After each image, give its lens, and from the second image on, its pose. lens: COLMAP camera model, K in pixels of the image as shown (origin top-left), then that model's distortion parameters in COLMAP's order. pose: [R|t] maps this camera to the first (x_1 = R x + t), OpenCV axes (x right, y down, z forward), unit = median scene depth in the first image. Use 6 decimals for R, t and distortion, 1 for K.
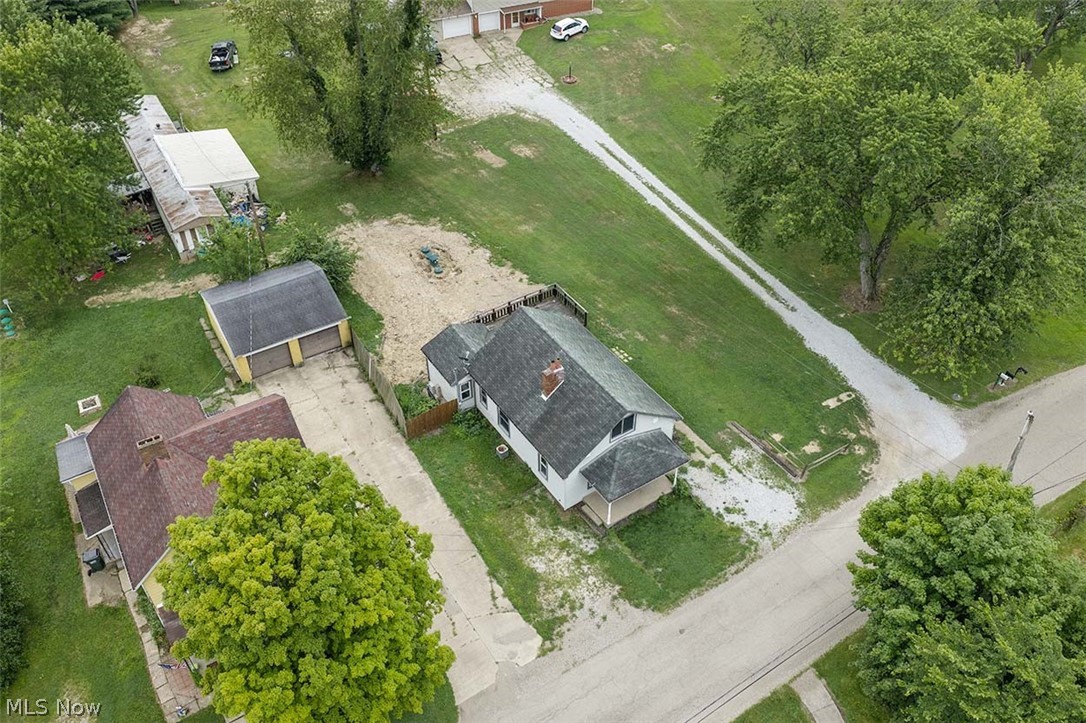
lens RADIAL K [[899.2, 0, 542.0], [0, 899.2, 363.7], [0, 0, 1]] dist [0.017744, -0.025736]
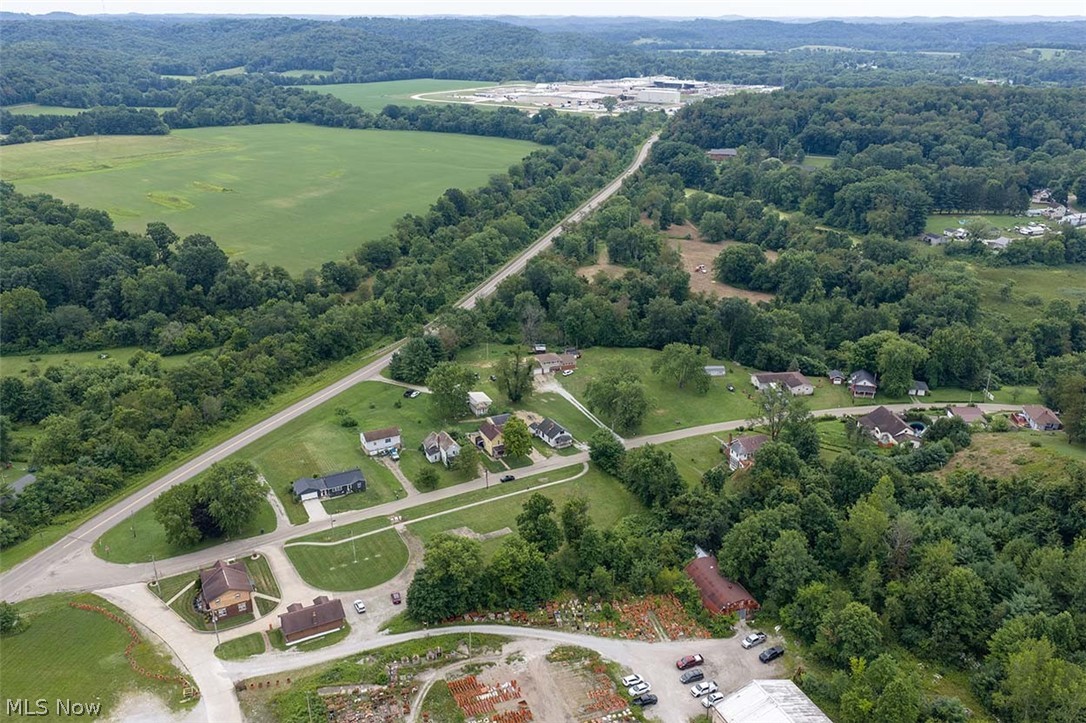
lens RADIAL K [[899.2, 0, 542.3], [0, 899.2, 361.7], [0, 0, 1]] dist [0.017744, -0.025736]
pose [[0.996608, 0.030570, -0.076412, 0.406441], [-0.056207, 0.931023, -0.360606, 1.822840], [0.060118, 0.363678, 0.929583, -4.848437]]
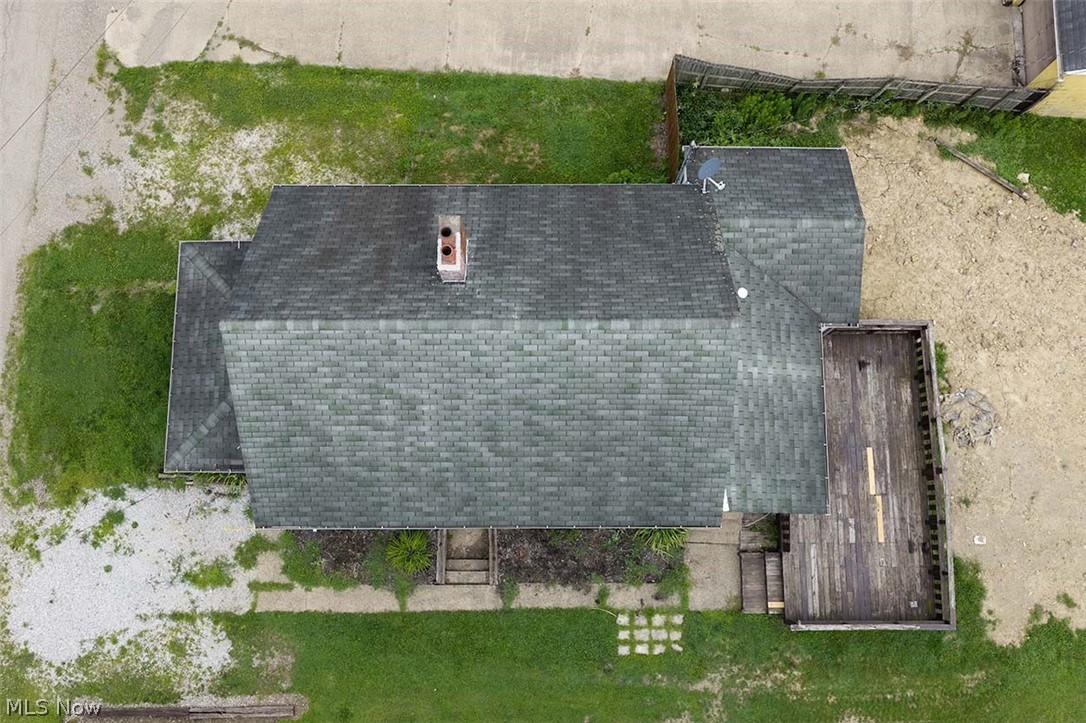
lens RADIAL K [[899.2, 0, 543.3], [0, 899.2, 361.6], [0, 0, 1]] dist [0.017744, -0.025736]
pose [[-0.547844, 0.825043, -0.138462, 0.081822], [-0.556087, -0.235485, 0.797066, -0.322633], [0.625008, 0.513665, 0.587805, 0.824377]]
